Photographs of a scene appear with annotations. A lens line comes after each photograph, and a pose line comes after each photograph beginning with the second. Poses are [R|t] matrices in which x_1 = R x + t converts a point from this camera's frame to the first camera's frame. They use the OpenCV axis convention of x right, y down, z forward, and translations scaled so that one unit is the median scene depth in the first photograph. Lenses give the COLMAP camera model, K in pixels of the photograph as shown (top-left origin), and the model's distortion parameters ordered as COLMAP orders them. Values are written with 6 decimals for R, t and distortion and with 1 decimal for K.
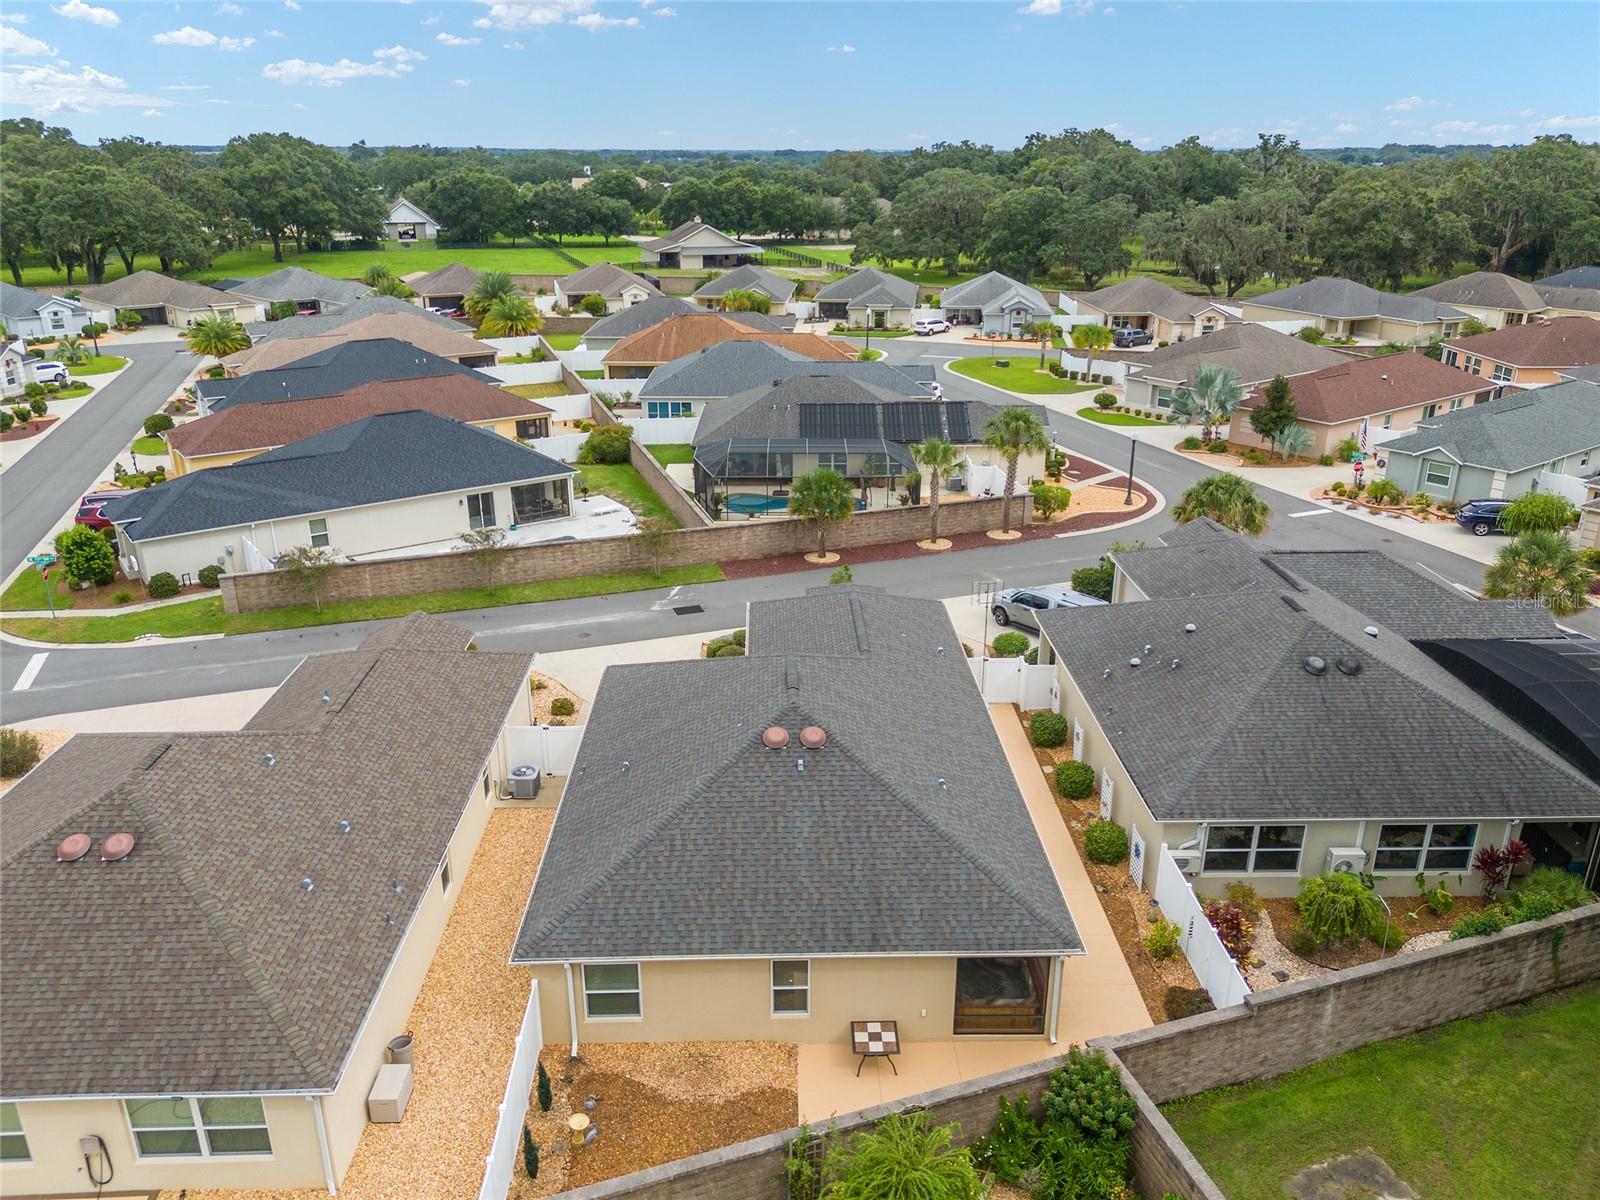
lens RADIAL K [[1174.9, 0, 800.4], [0, 1174.9, 607.1], [0, 0, 1]] dist [0.076466, -0.084027]
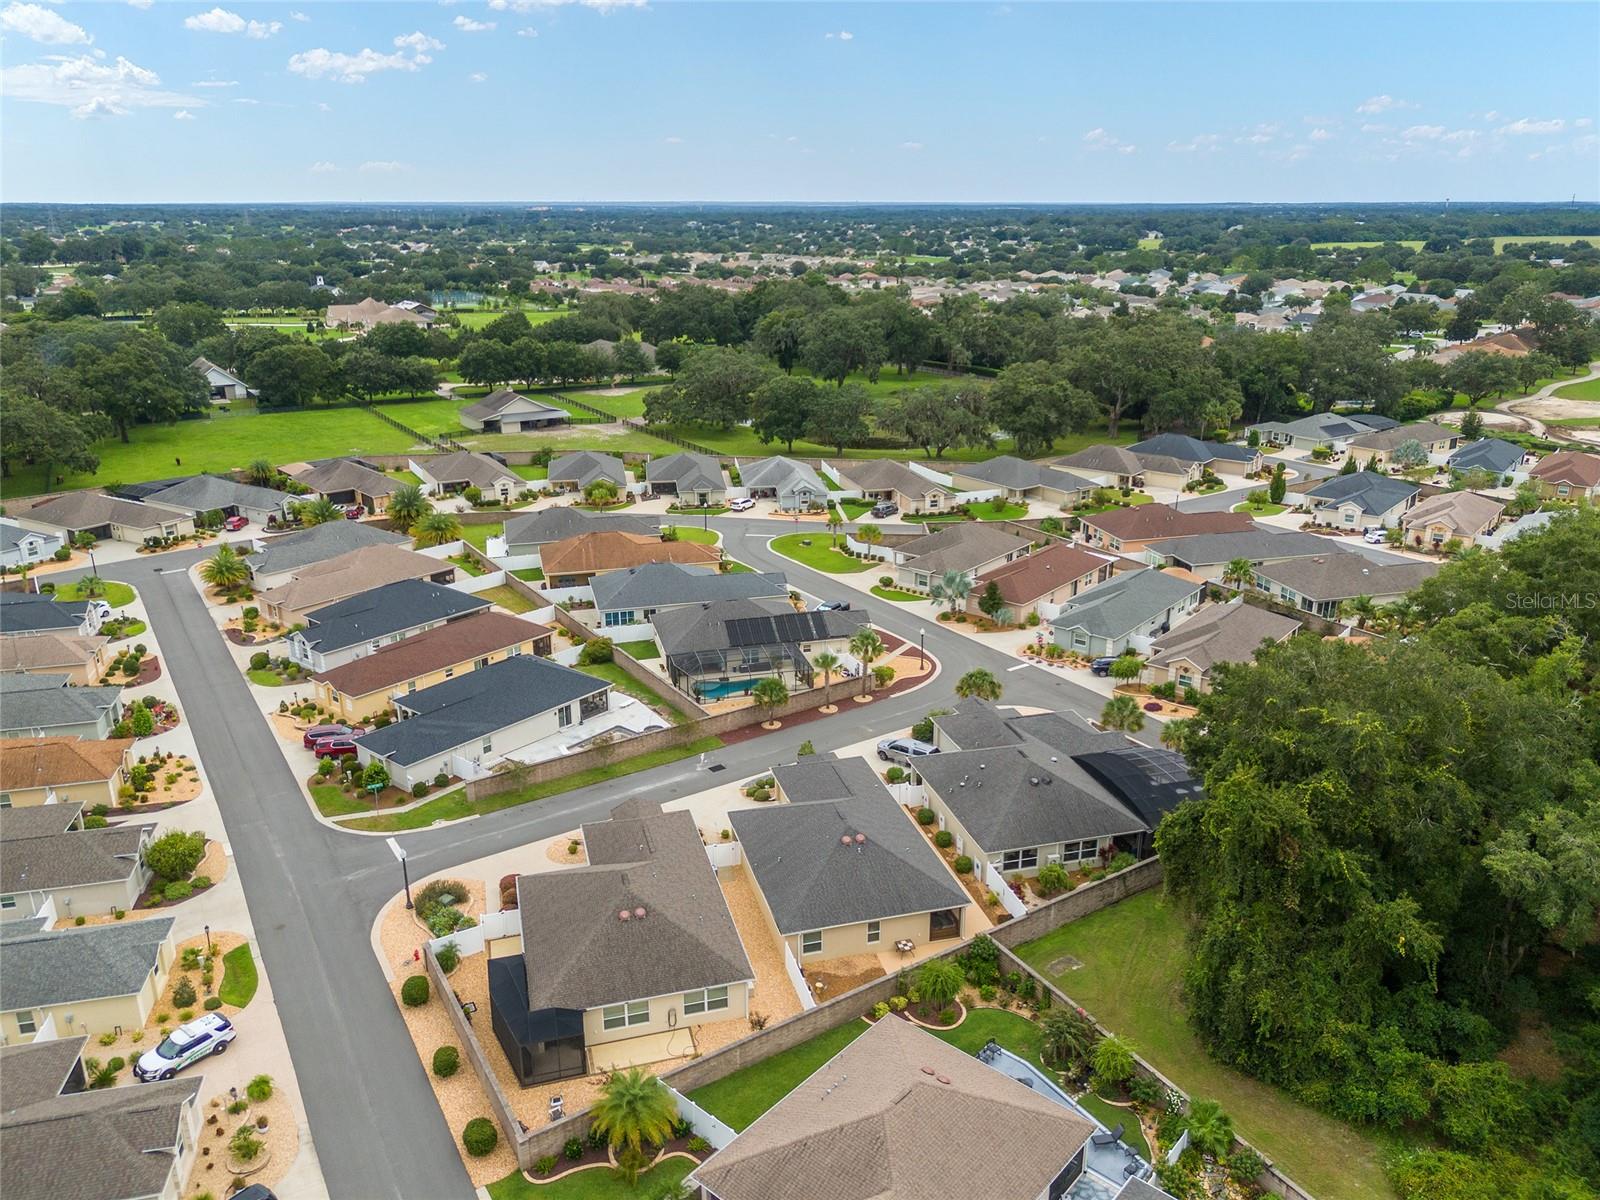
lens RADIAL K [[1169.4, 0, 799.0], [0, 1169.4, 613.2], [0, 0, 1]] dist [0.111844, -0.154676]
pose [[0.969750, -0.082839, 0.229616, -0.299819], [0.090643, 0.995603, -0.023629, -0.148921], [-0.226649, 0.043727, 0.972995, -0.670837]]
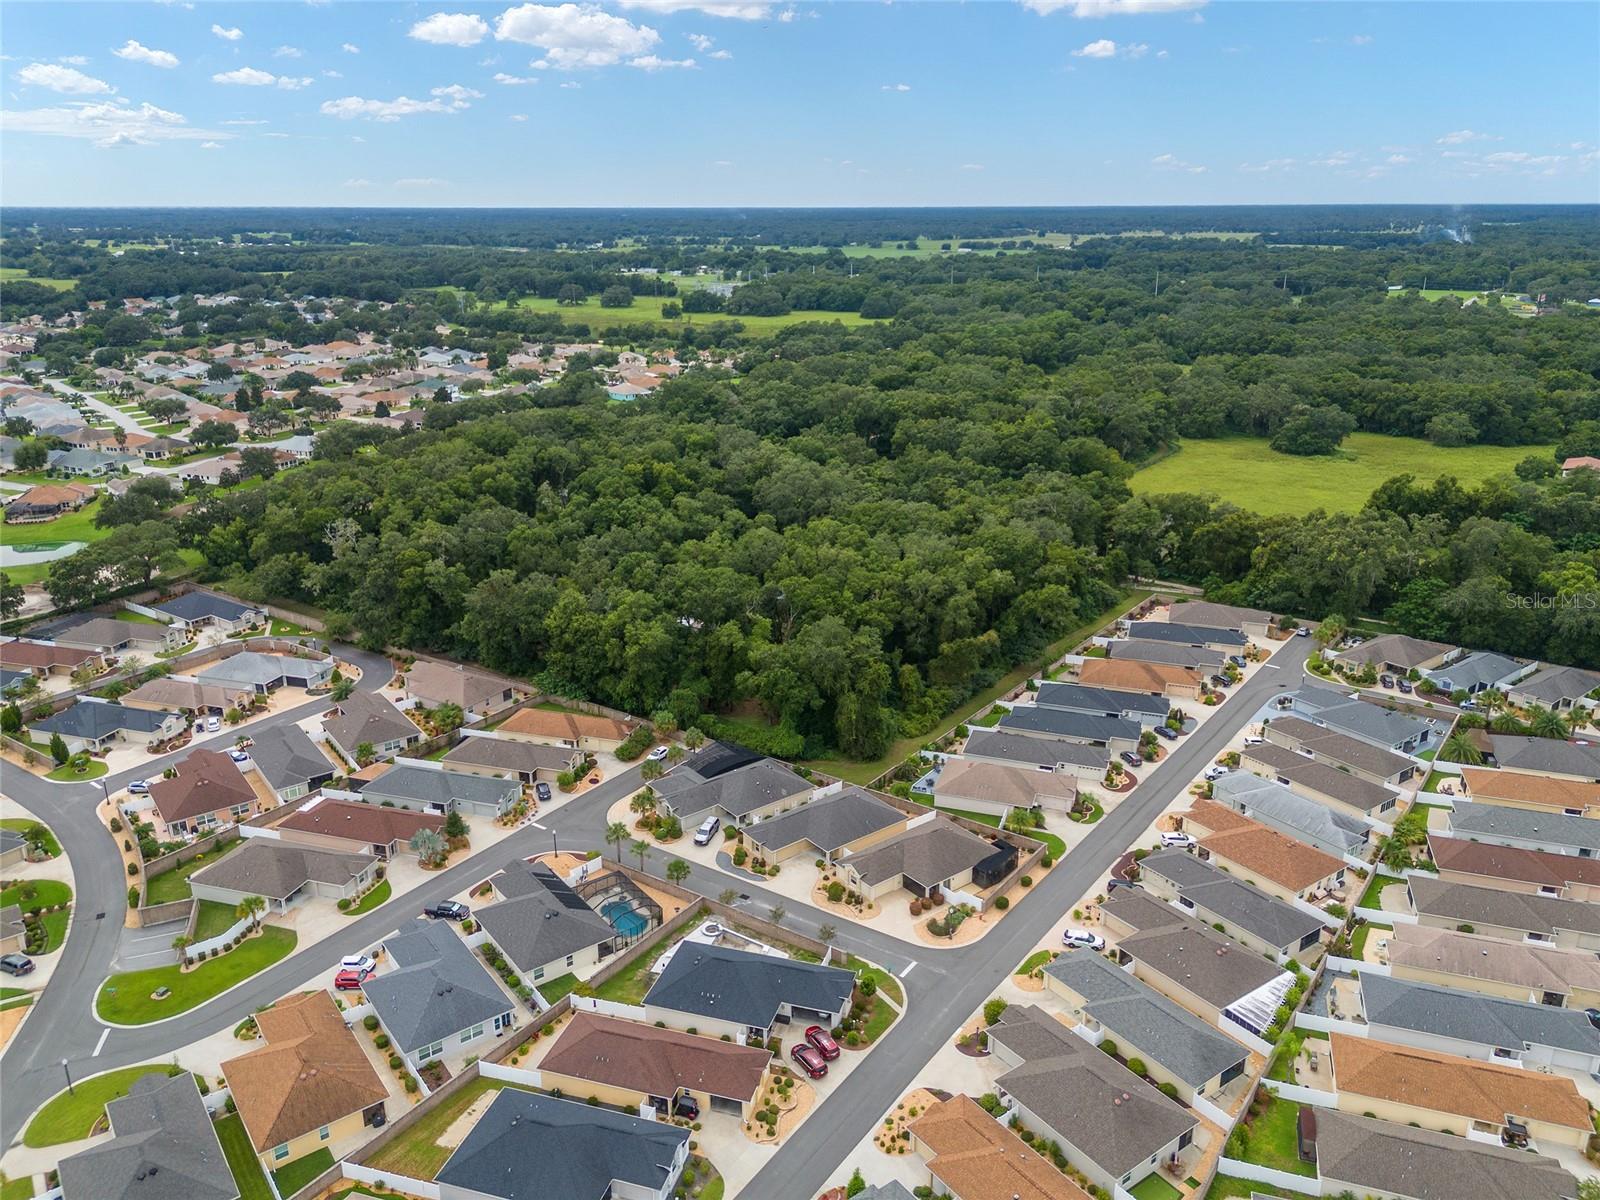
lens RADIAL K [[1169.4, 0, 799.0], [0, 1169.4, 613.2], [0, 0, 1]] dist [0.111844, -0.154676]
pose [[-0.595421, -0.264990, 0.758455, -1.785642], [0.290813, 0.808937, 0.510929, -1.636987], [-0.748933, 0.524787, -0.404596, 1.376994]]
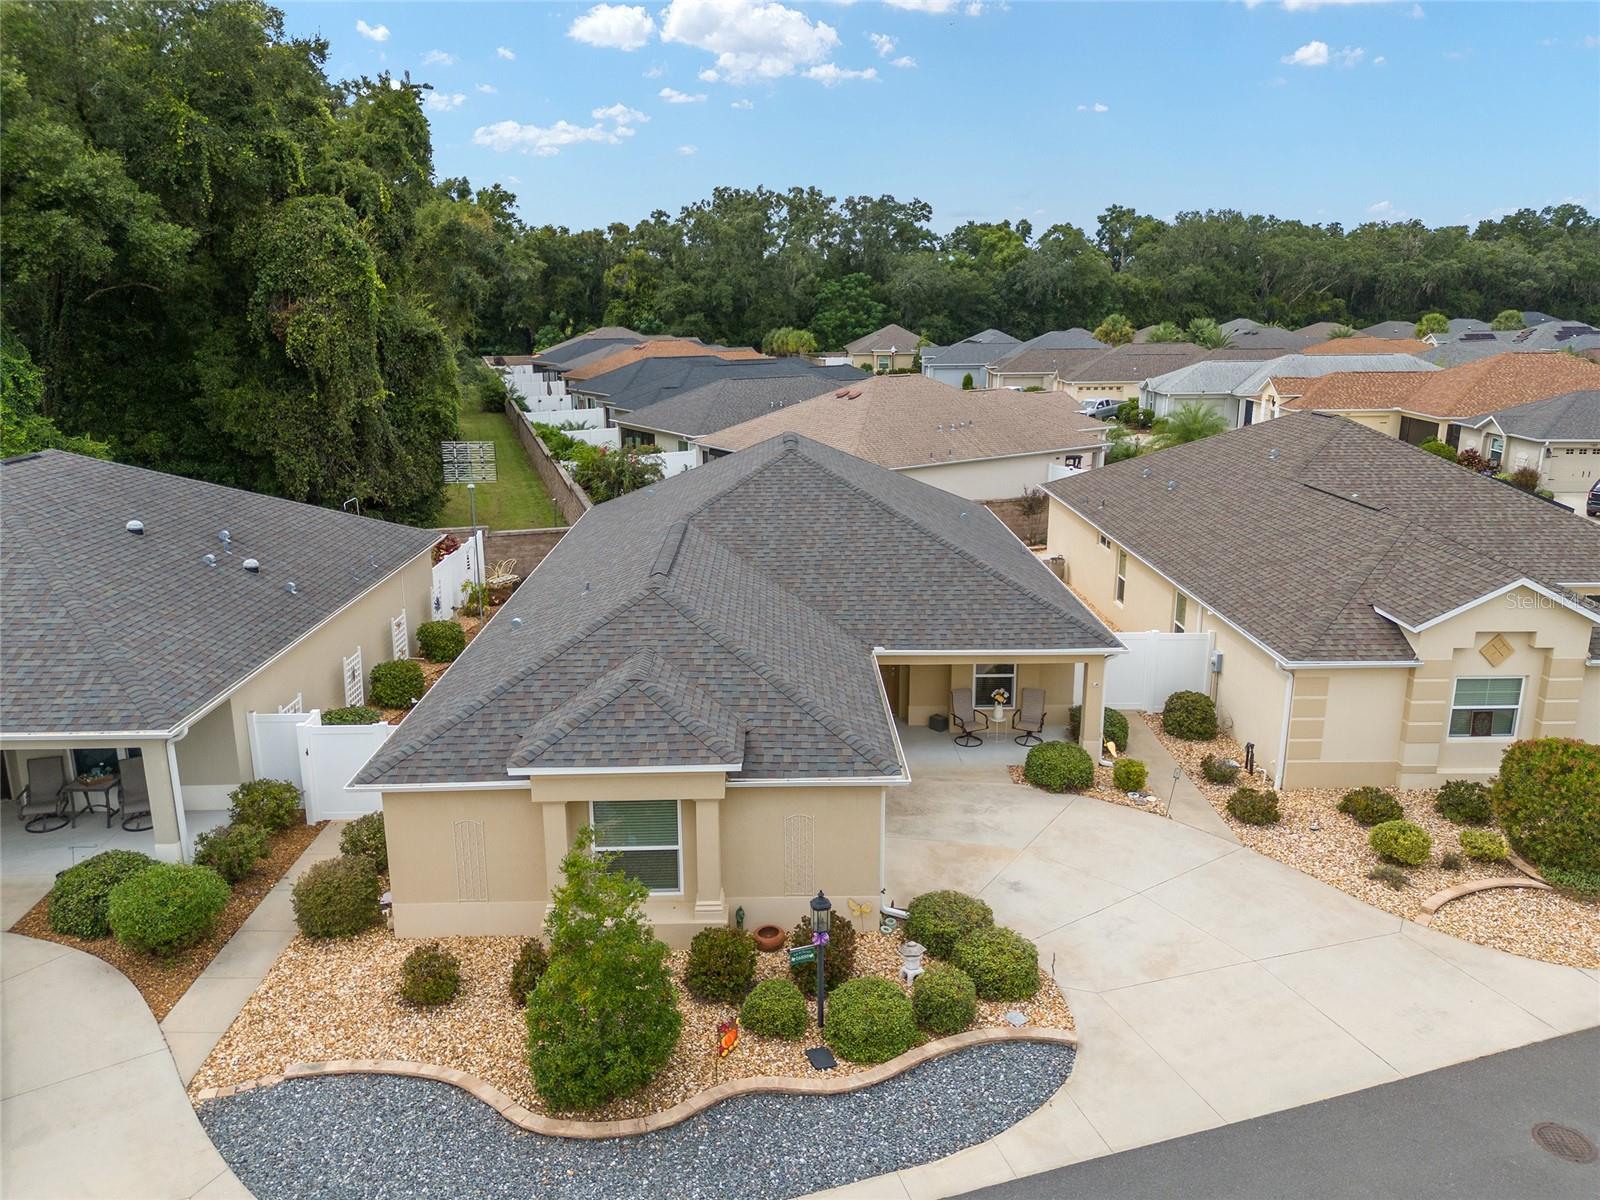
lens RADIAL K [[1174.9, 0, 800.4], [0, 1174.9, 607.1], [0, 0, 1]] dist [0.076466, -0.084027]
pose [[-0.999975, 0.000351, 0.007047, -0.009647], [0.004432, 0.808438, 0.588565, -0.176285], [-0.005491, 0.588582, -0.808419, 0.868279]]
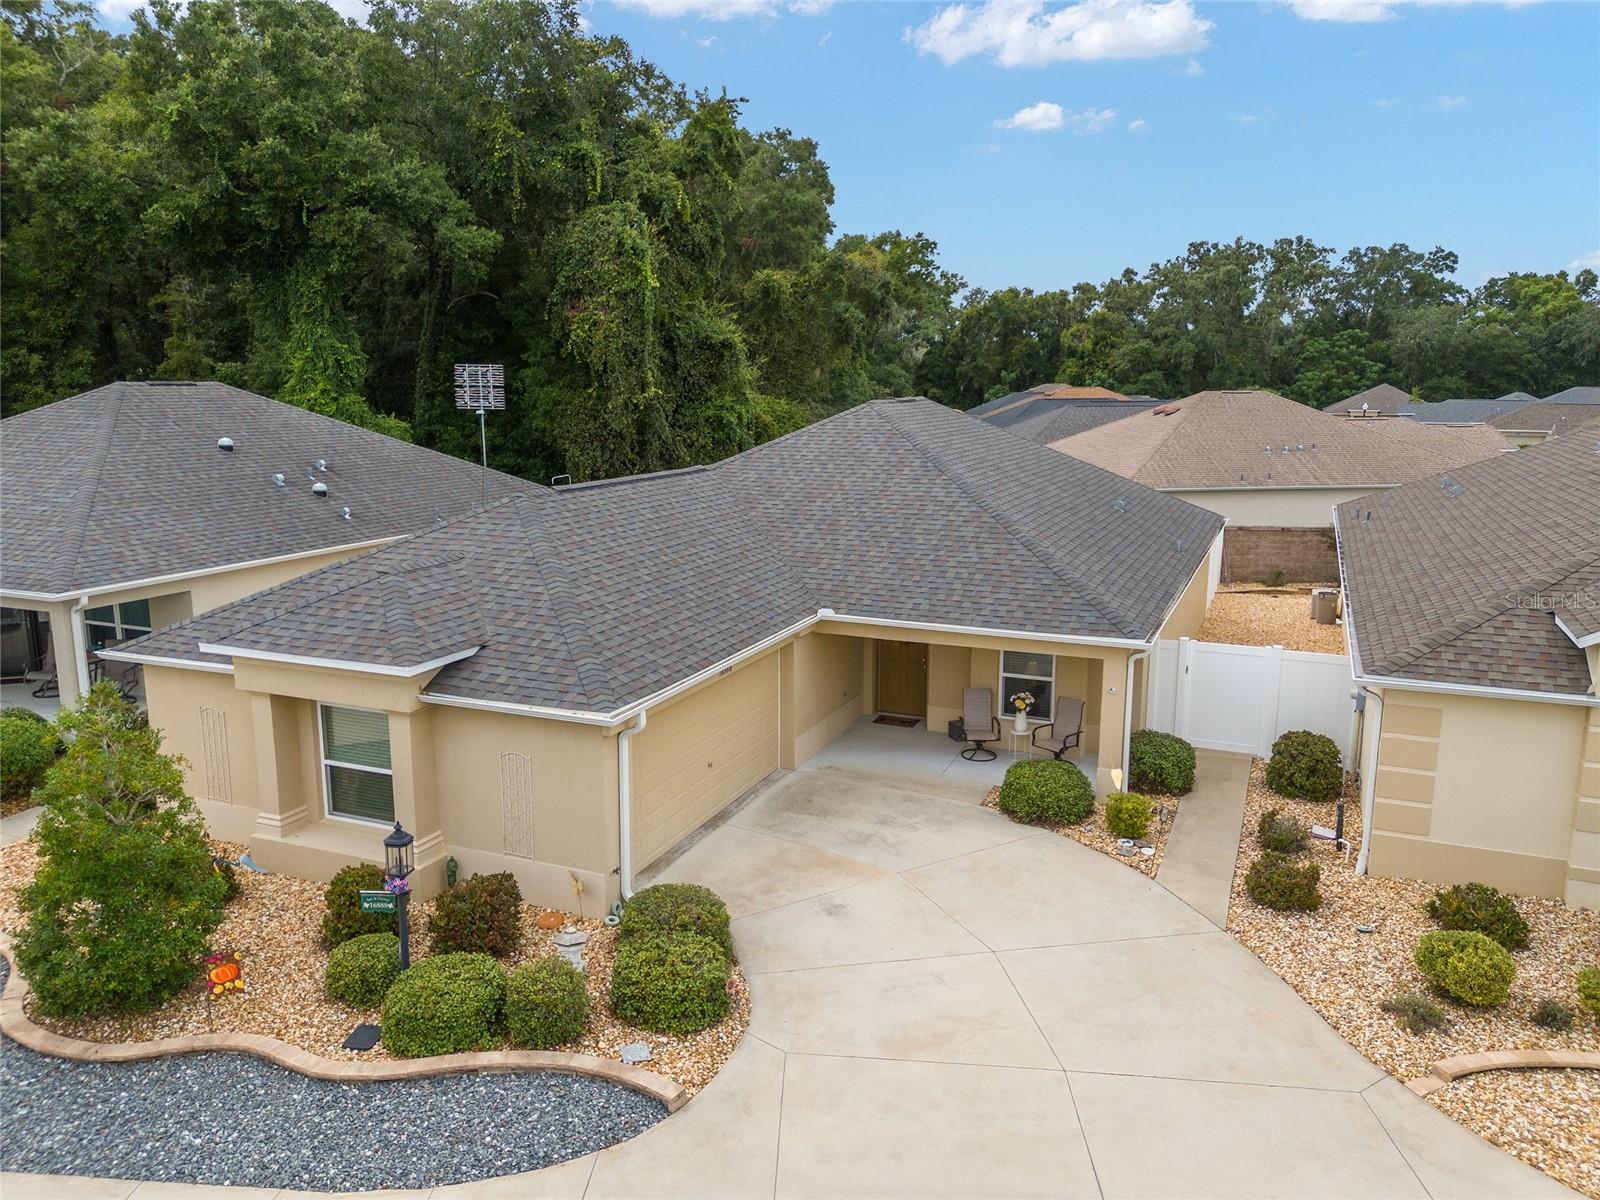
lens RADIAL K [[1174.9, 0, 800.4], [0, 1174.9, 607.1], [0, 0, 1]] dist [0.076466, -0.084027]
pose [[-0.909132, -0.085251, 0.407690, -0.132943], [0.145709, 0.851880, 0.503060, -0.108056], [-0.390189, 0.516753, -0.762049, 0.813284]]
